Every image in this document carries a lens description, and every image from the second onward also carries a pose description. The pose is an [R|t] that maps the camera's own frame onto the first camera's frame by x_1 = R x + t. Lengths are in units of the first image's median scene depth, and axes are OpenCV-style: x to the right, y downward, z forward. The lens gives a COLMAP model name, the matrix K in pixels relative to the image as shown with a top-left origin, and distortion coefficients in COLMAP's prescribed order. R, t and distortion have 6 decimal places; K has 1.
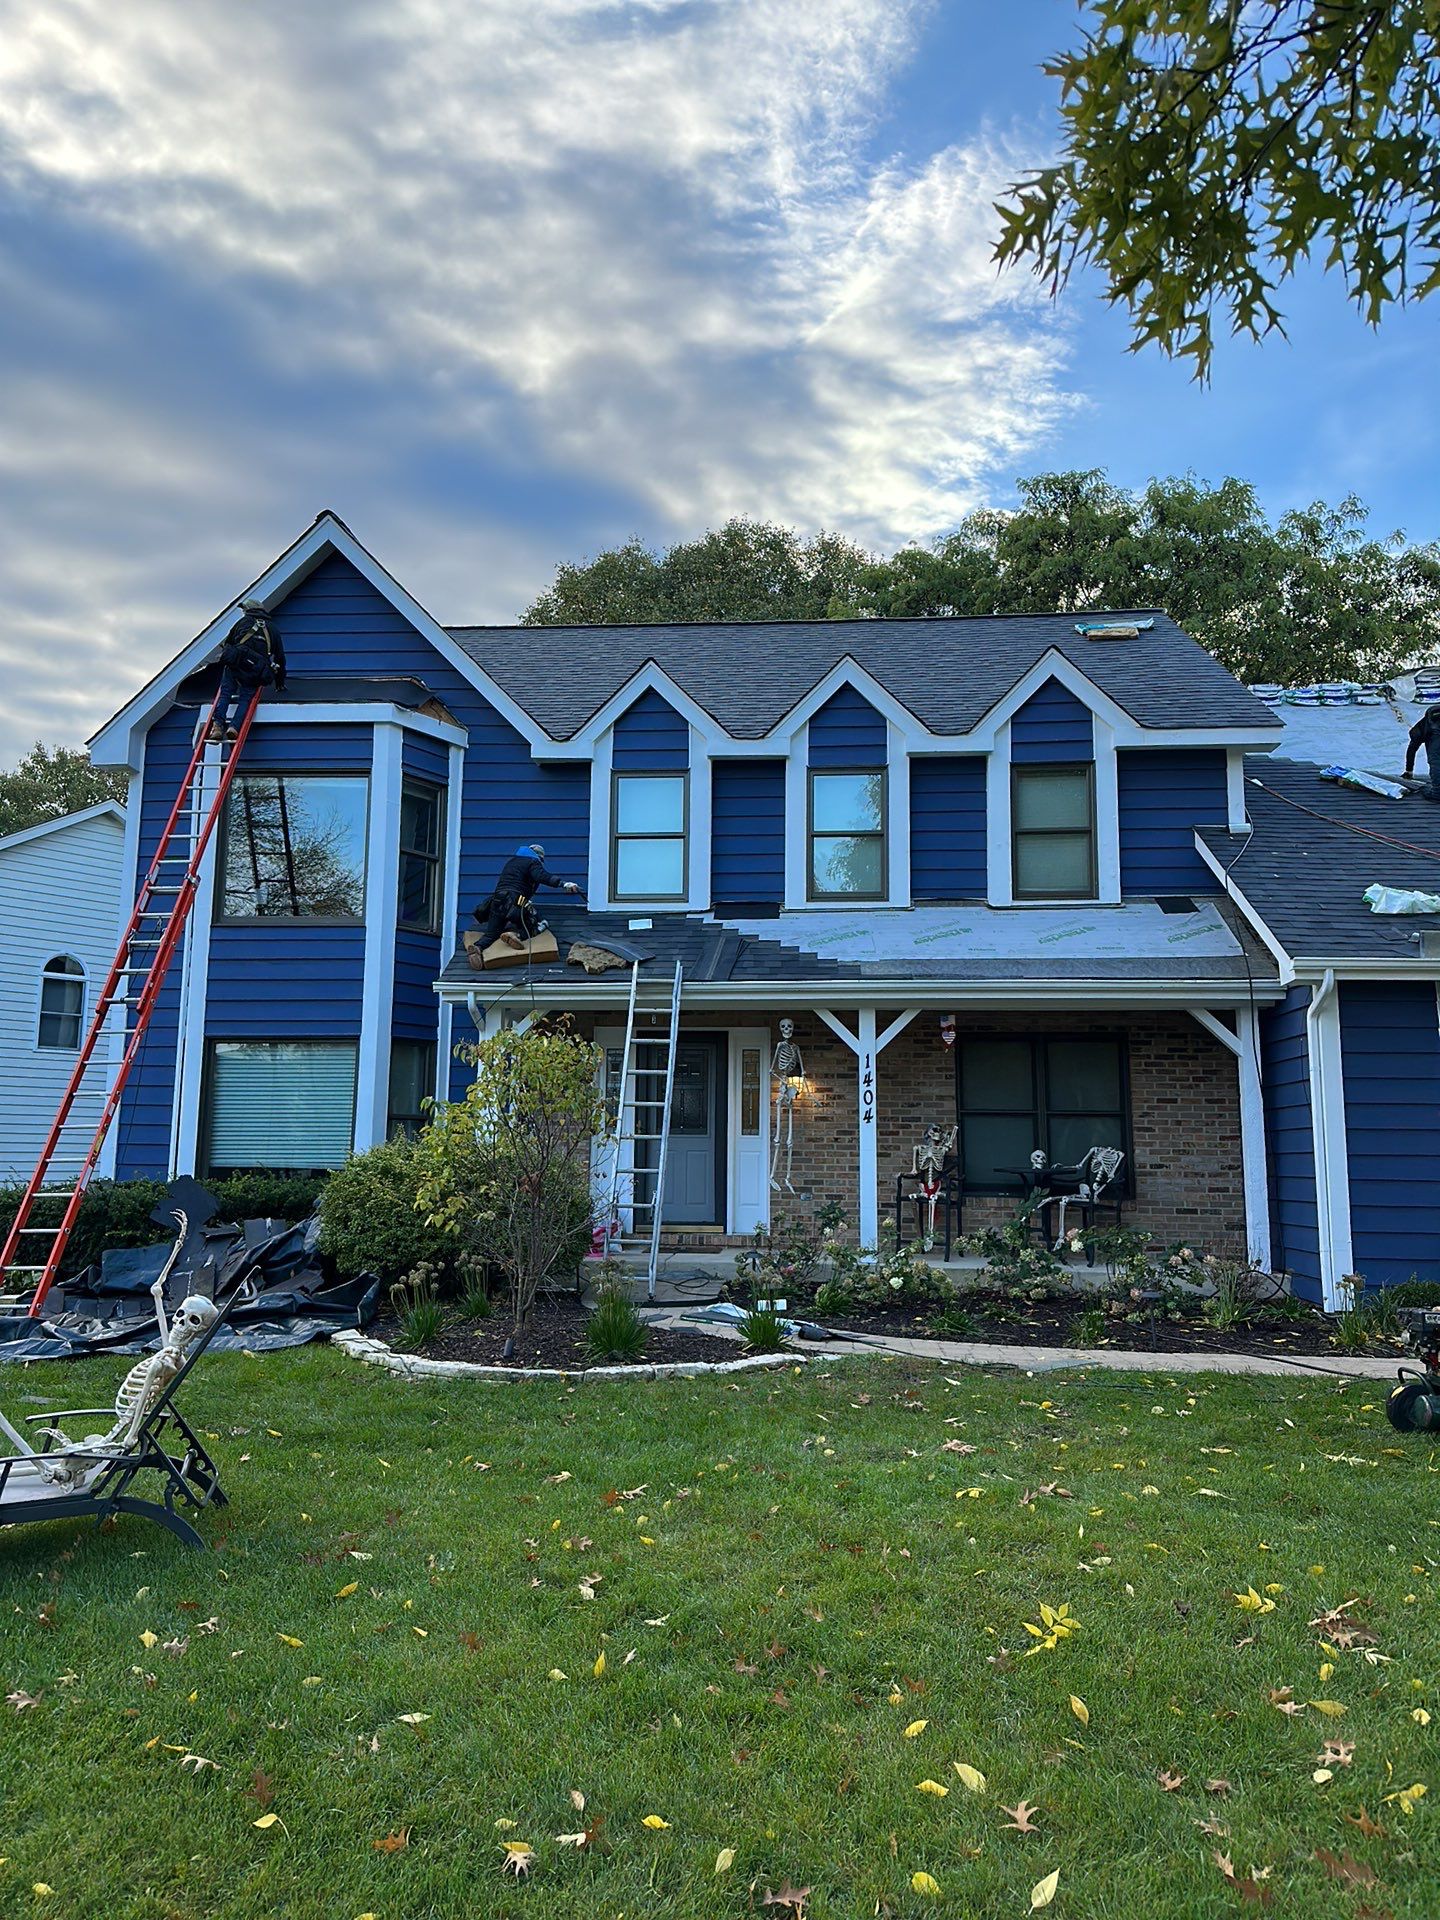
lens RADIAL K [[1241.3, 0, 720.0], [0, 1241.3, 960.0], [0, 0, 1]] dist [0.004592, 0.001198]
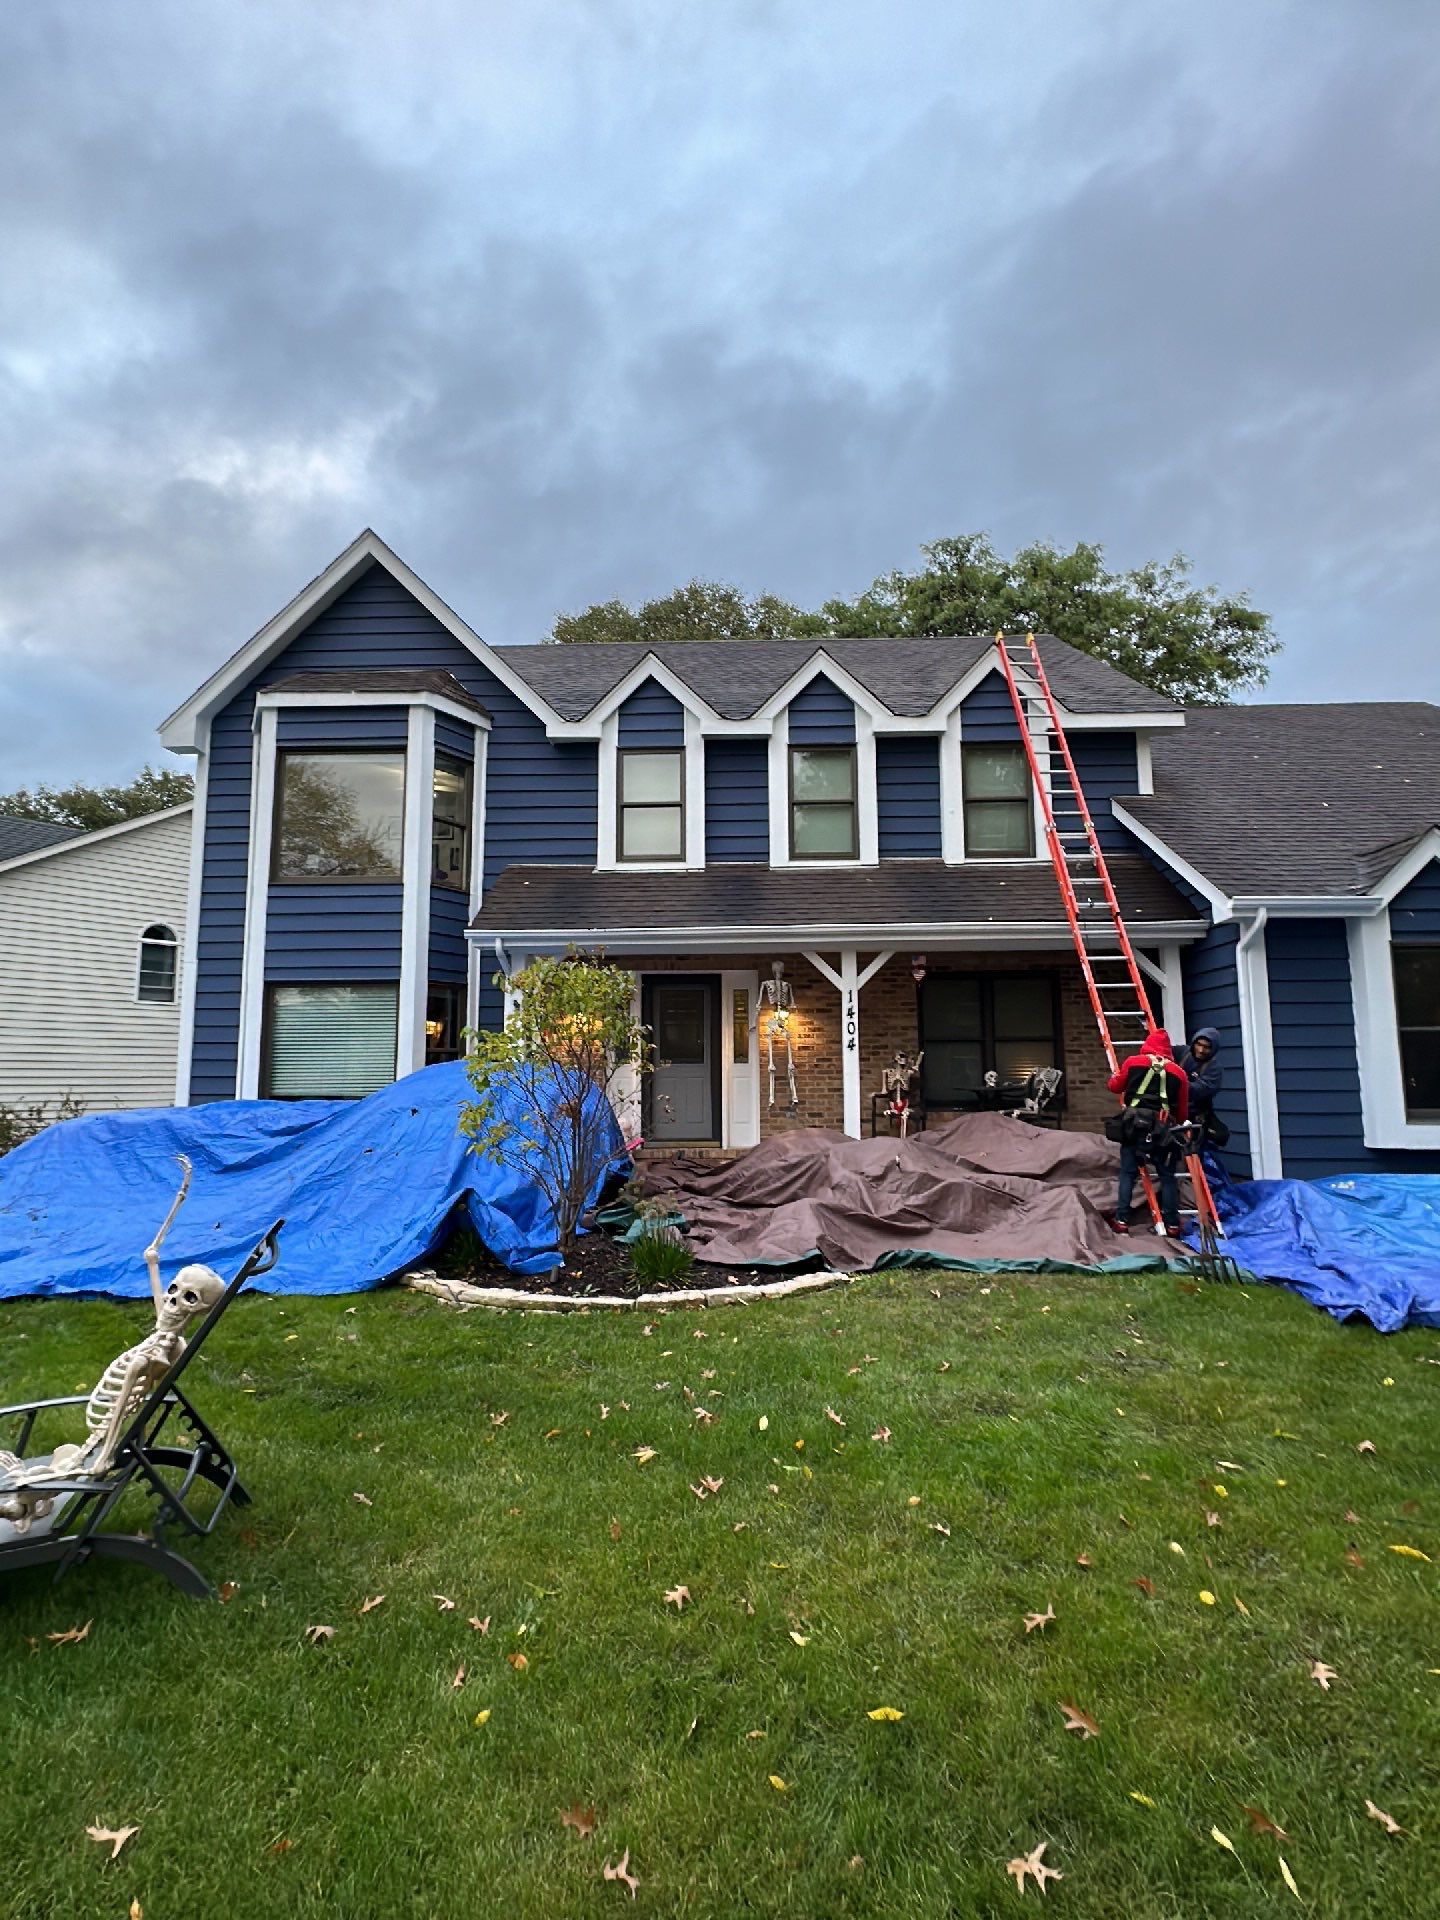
lens RADIAL K [[870.0, 0, 696.0], [0, 870.0, 956.1], [0, 0, 1]] dist [-0.023860, 0.000136]
pose [[0.999014, -0.010785, 0.043059, -0.051772], [0.010039, 0.999796, 0.017510, 0.026568], [-0.043239, -0.017061, 0.998919, 0.191348]]
